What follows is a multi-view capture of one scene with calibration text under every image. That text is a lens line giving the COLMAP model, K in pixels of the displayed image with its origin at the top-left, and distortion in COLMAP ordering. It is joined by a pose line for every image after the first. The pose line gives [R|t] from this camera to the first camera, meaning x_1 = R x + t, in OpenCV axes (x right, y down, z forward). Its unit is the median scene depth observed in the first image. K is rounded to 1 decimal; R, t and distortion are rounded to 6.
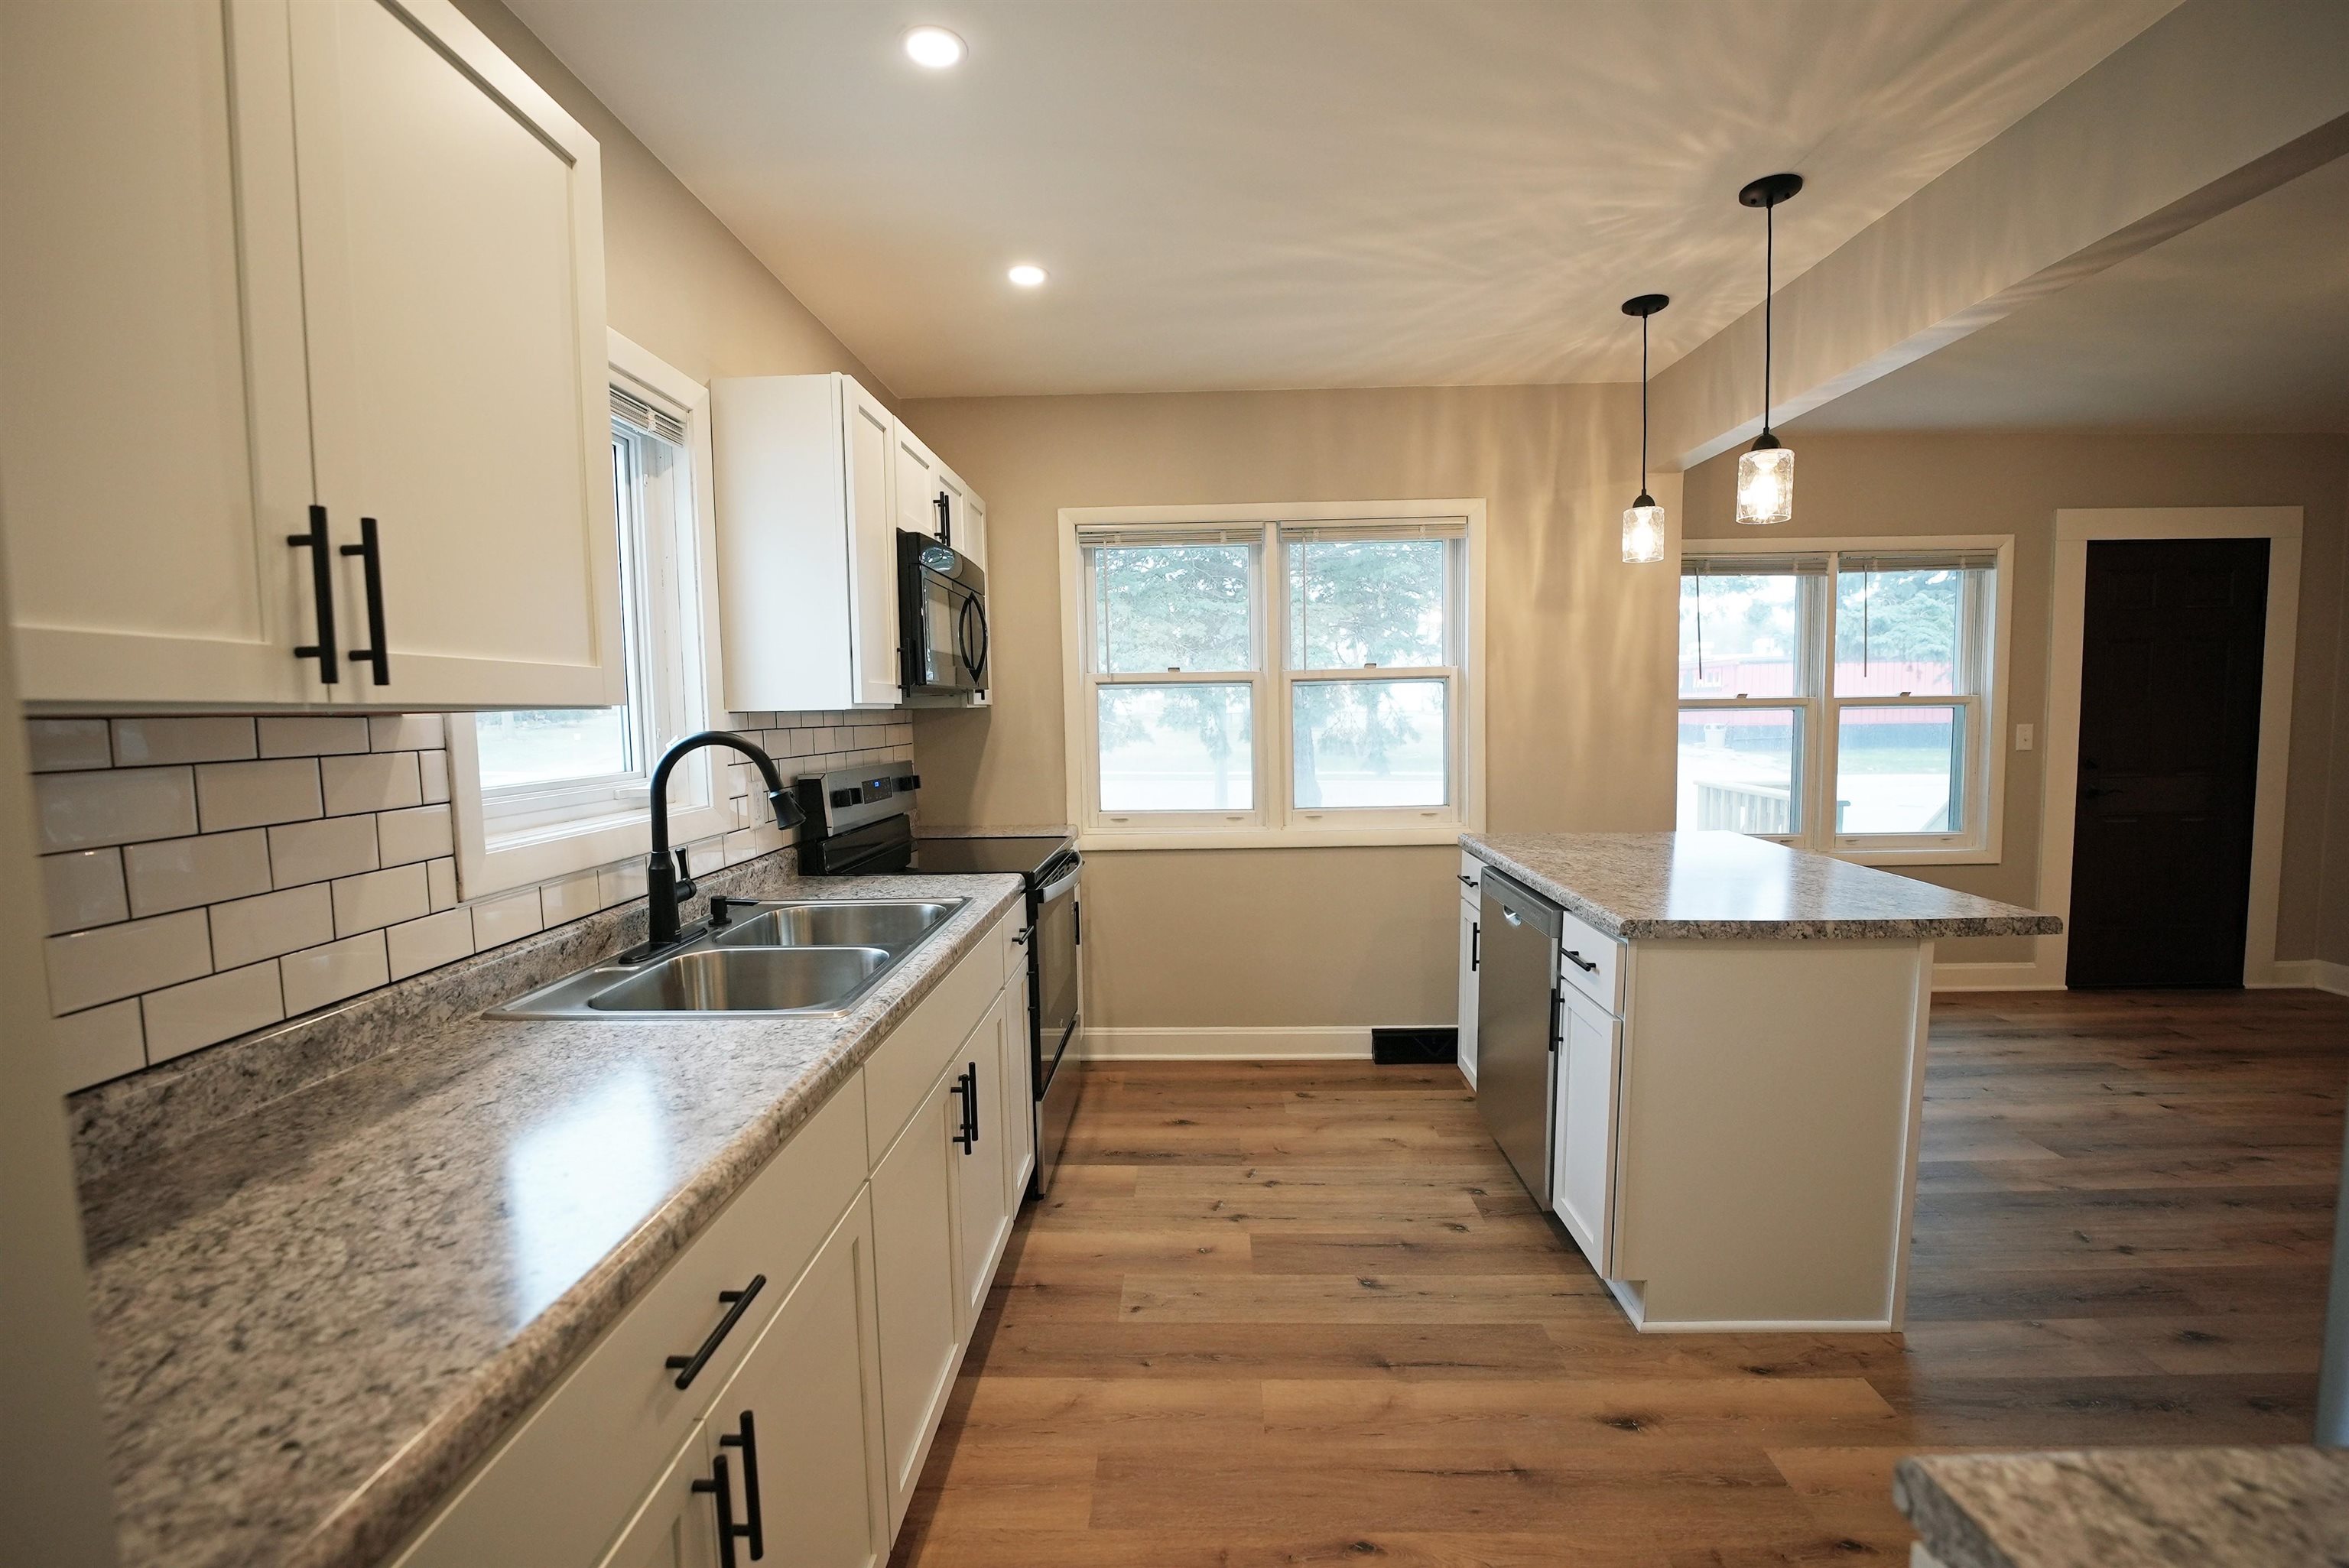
lens RADIAL K [[959.5, 0, 1171.3], [0, 959.5, 780.3], [0, 0, 1]] dist [-0.023769, -0.000045]
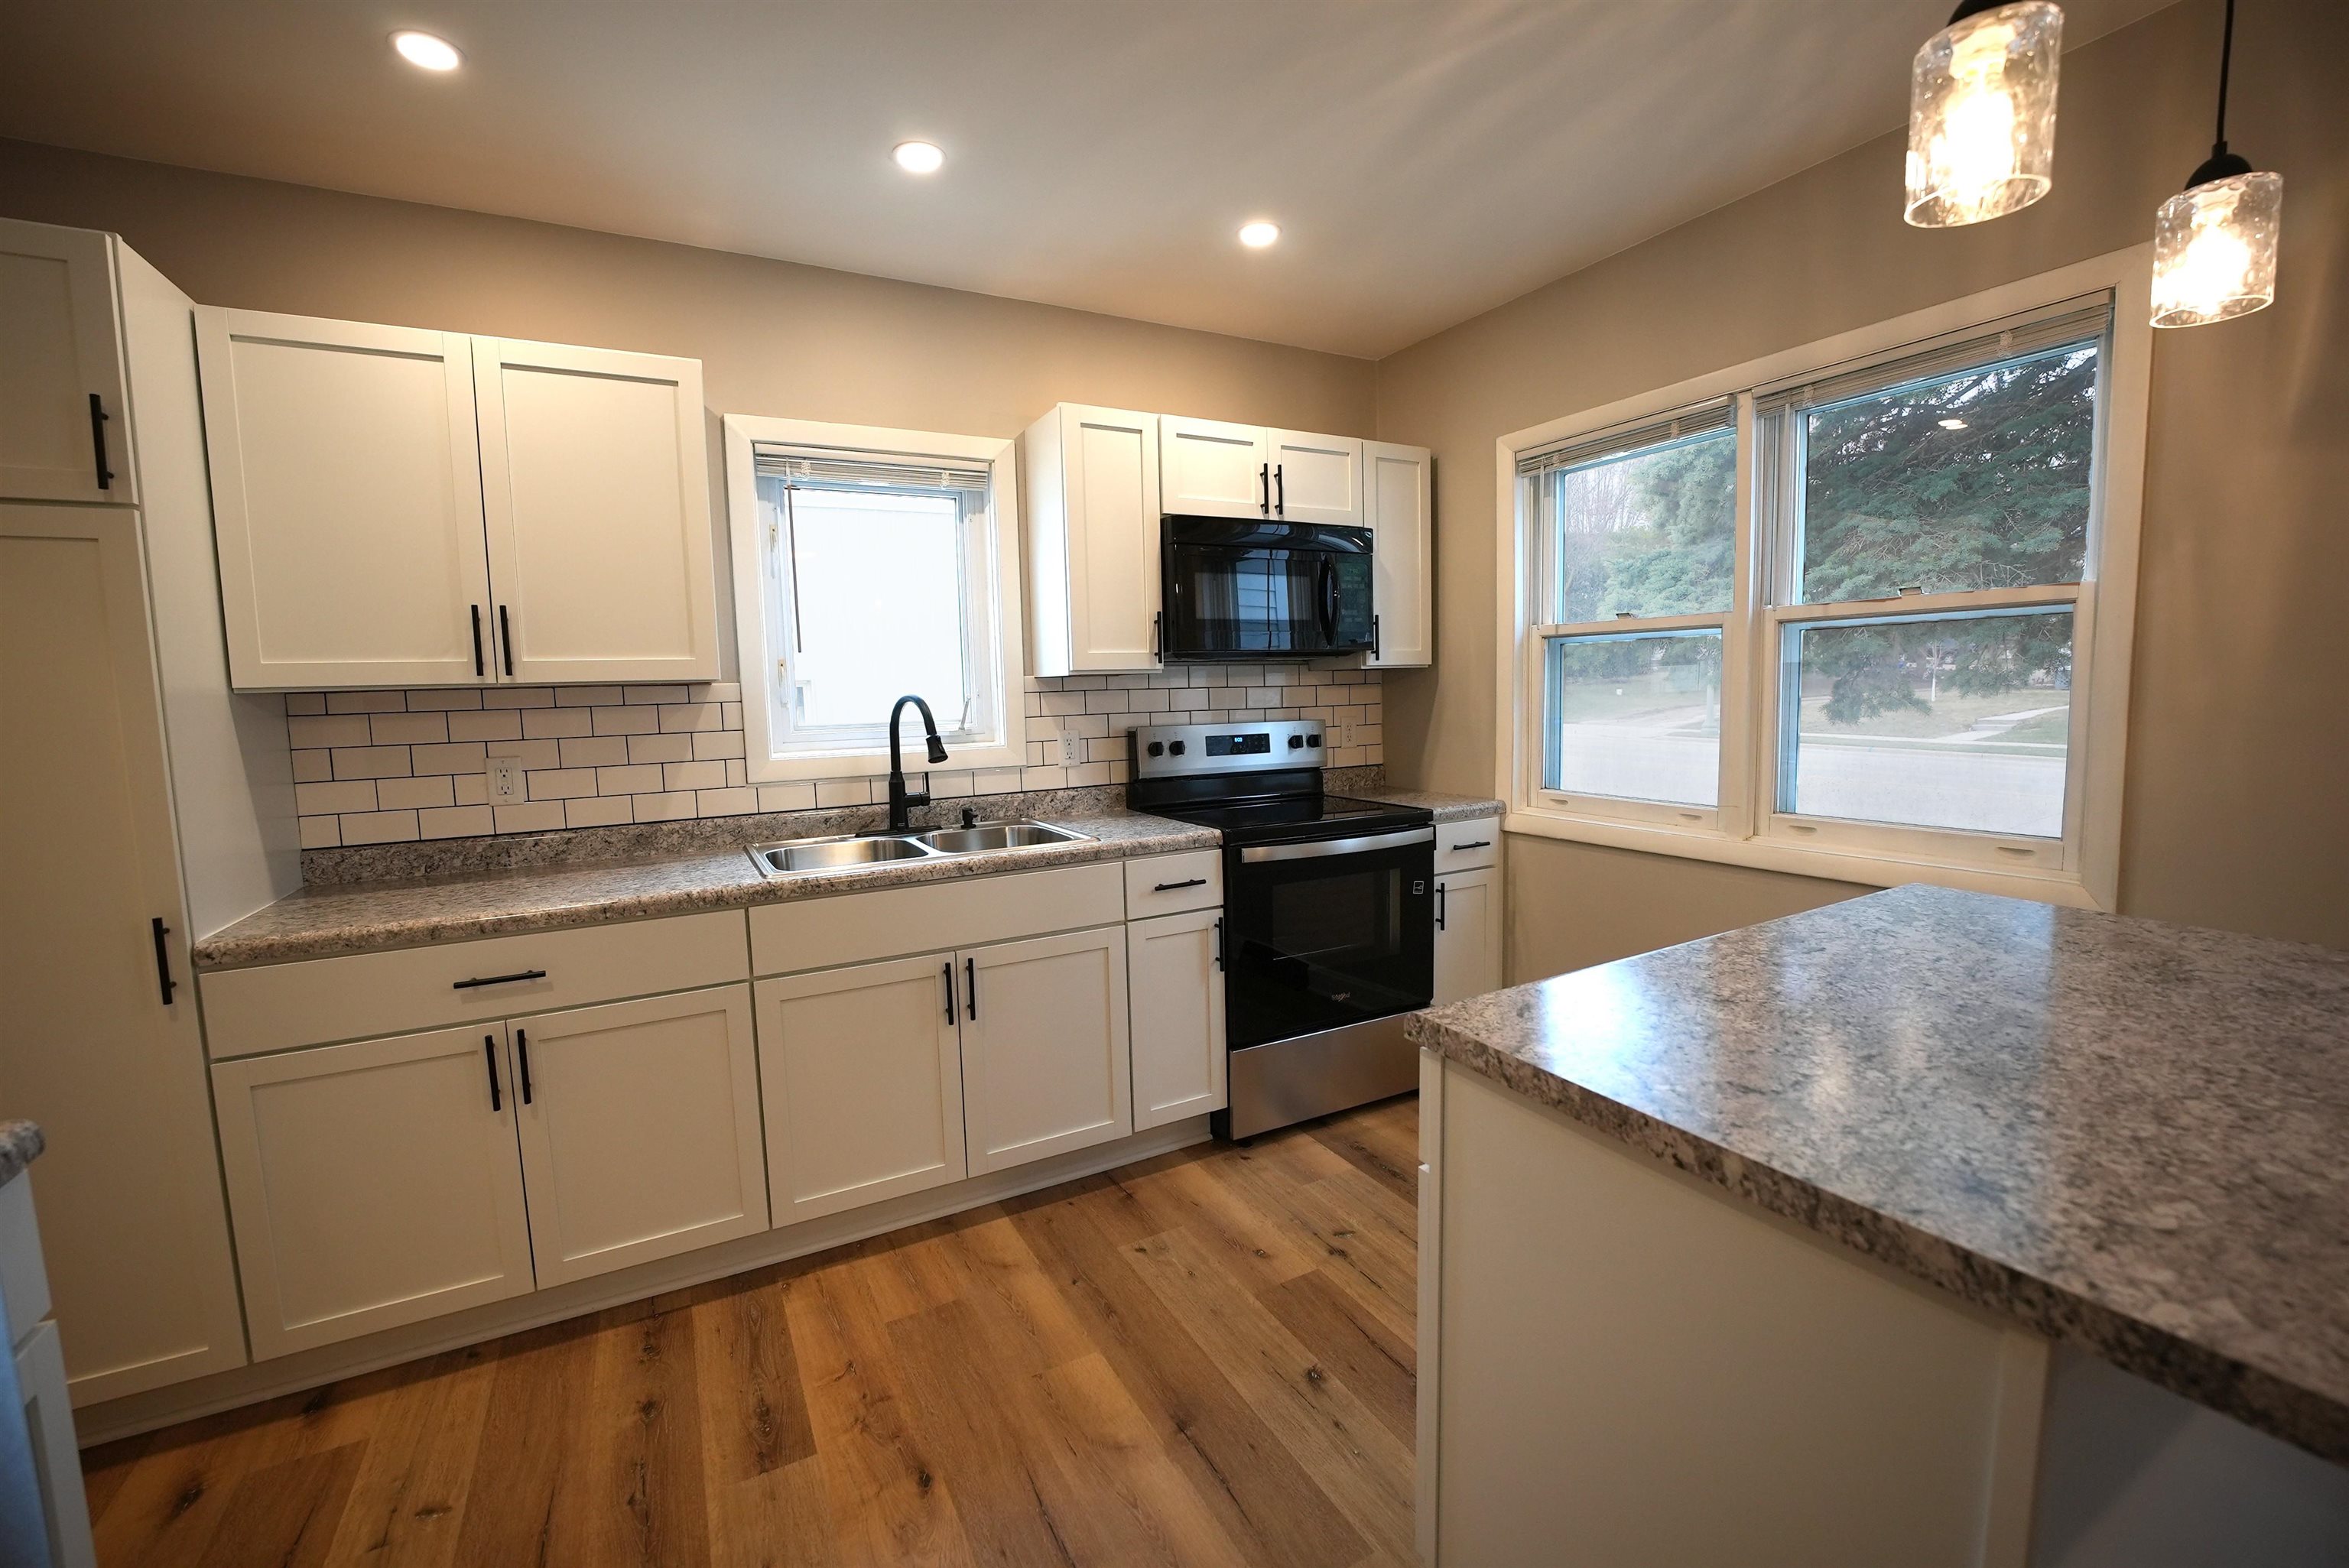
lens RADIAL K [[955.3, 0, 1174.5], [0, 955.3, 784.0], [0, 0, 1]] dist [-0.027965, 0.000422]
pose [[0.500183, 0.090701, -0.861156, 0.913321], [-0.047529, 0.995876, 0.077284, -0.040228], [0.864614, 0.002274, 0.502431, 0.556781]]
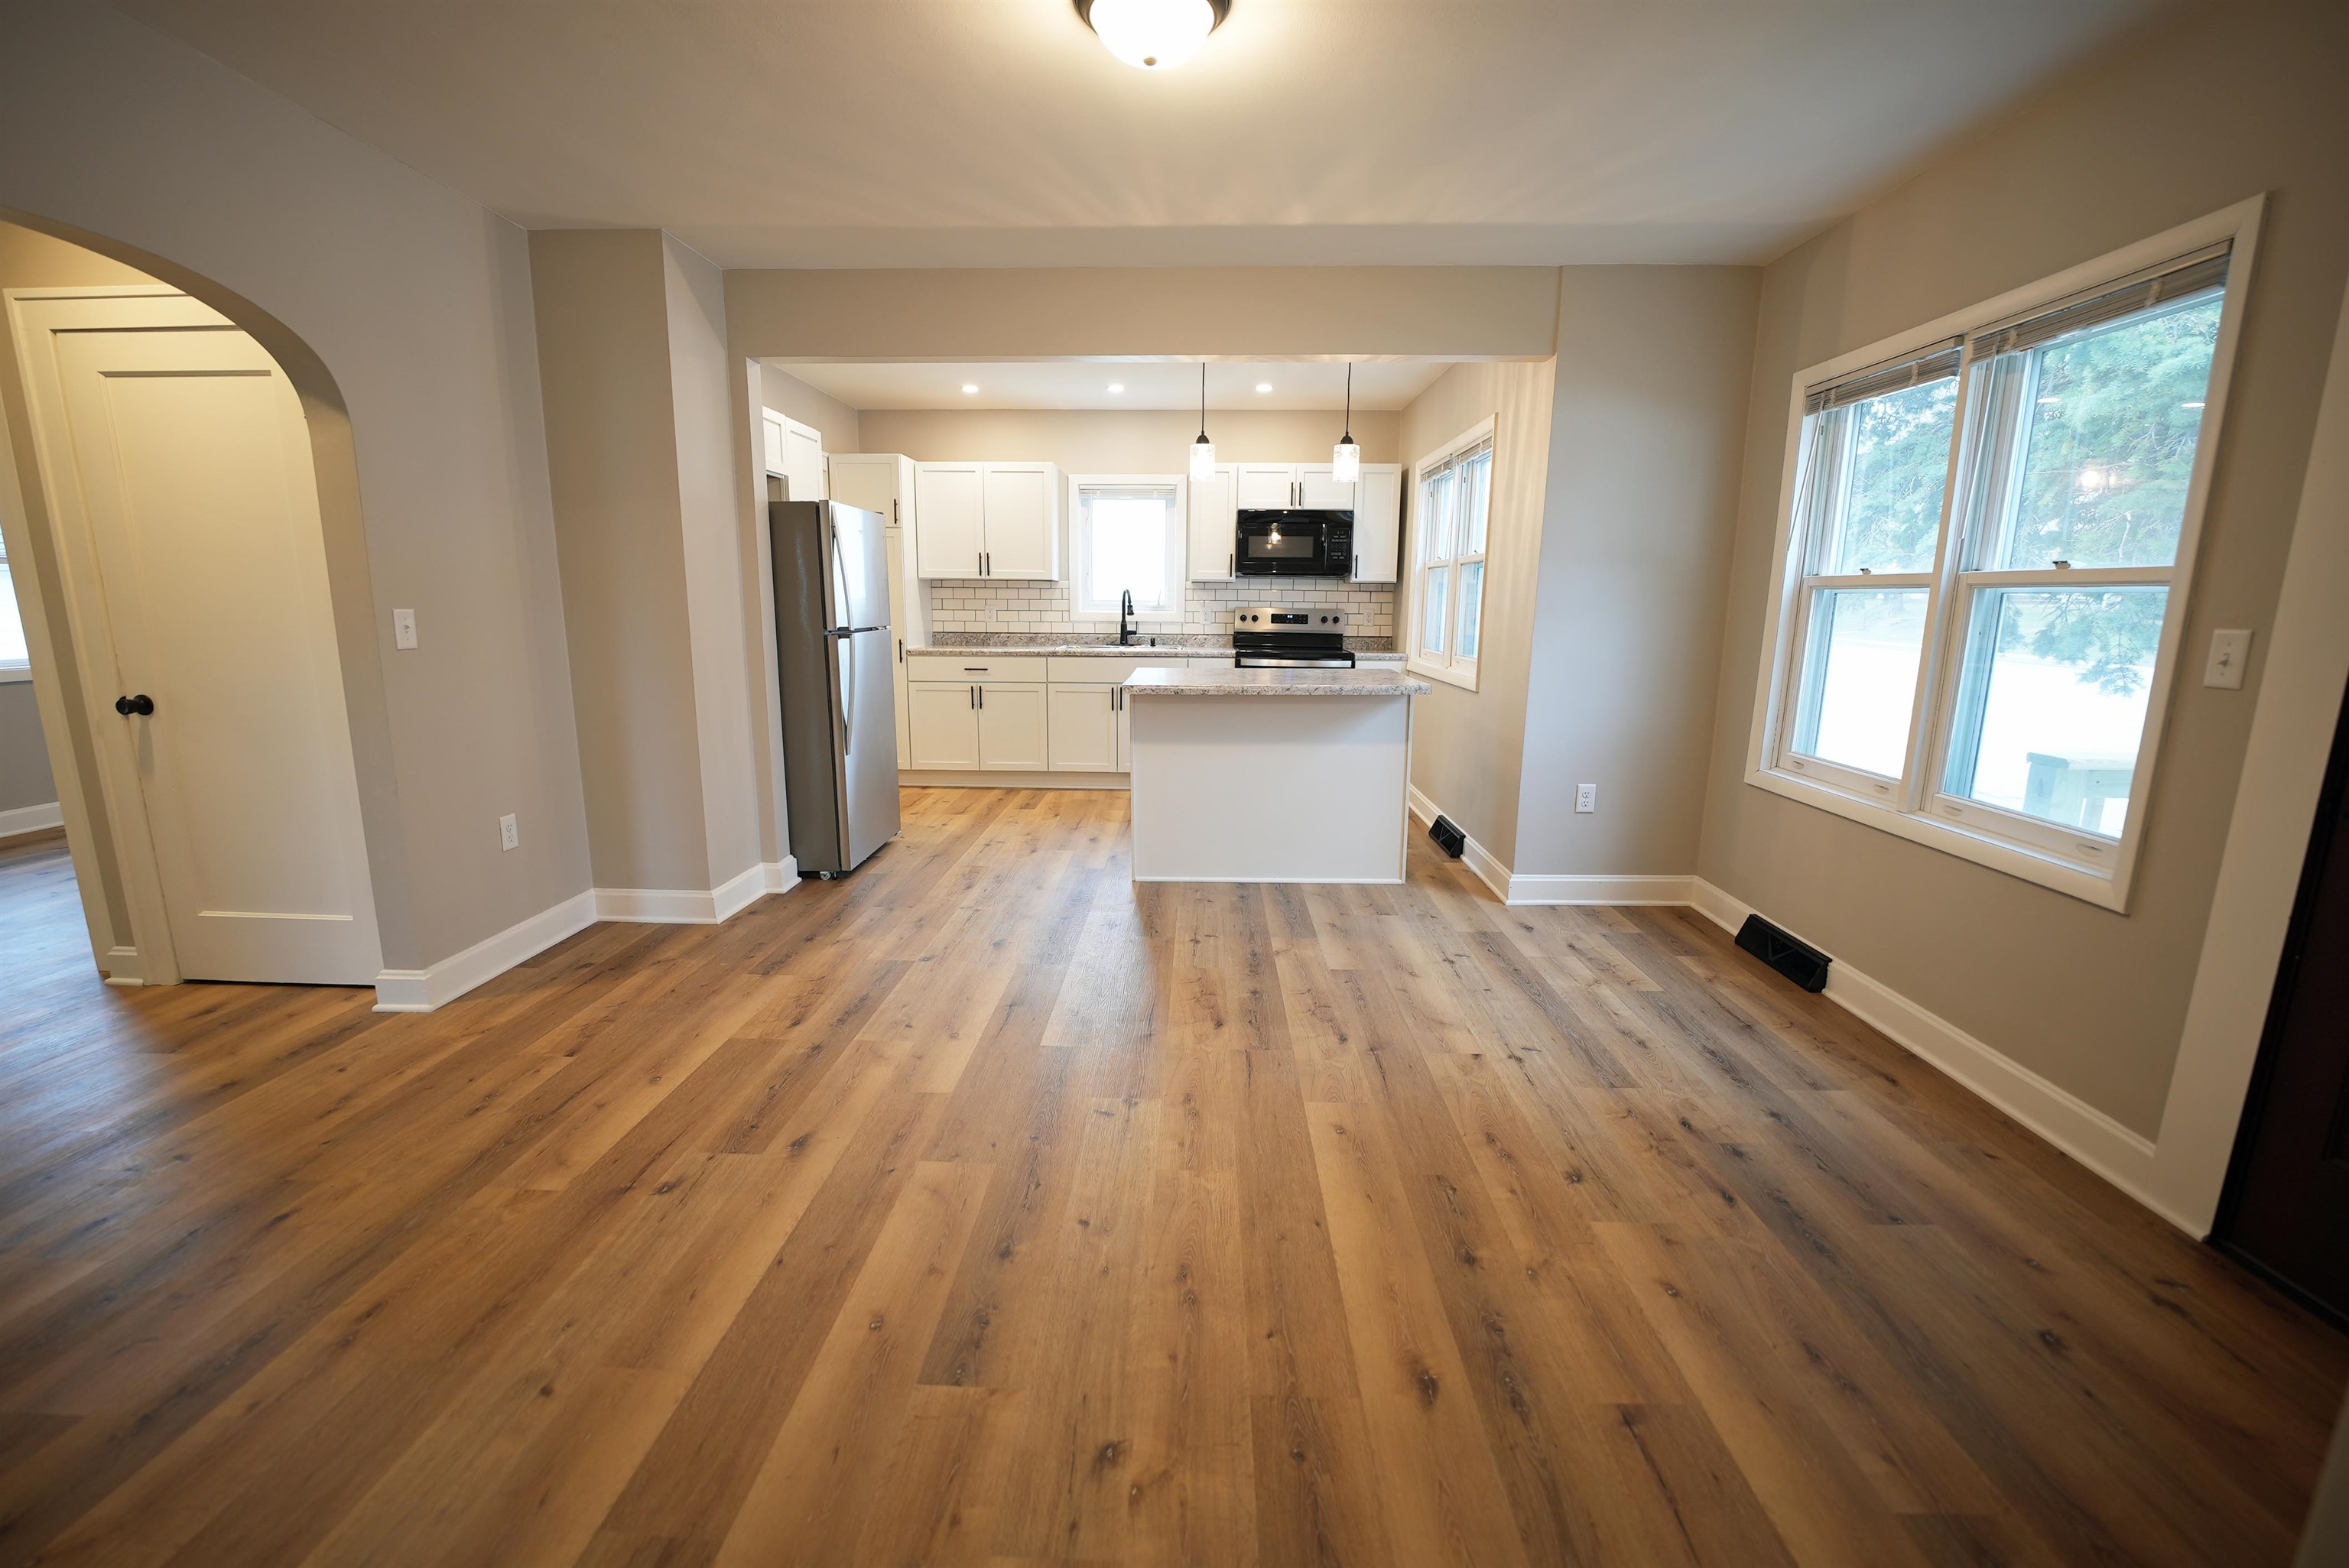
lens RADIAL K [[959.5, 0, 1171.3], [0, 959.5, 780.3], [0, 0, 1]] dist [-0.023769, -0.000045]
pose [[-0.006458, 0.202876, -0.979183, 2.939734], [-0.084323, 0.975605, 0.202691, -0.078936], [0.996418, 0.083877, 0.010806, 1.081608]]
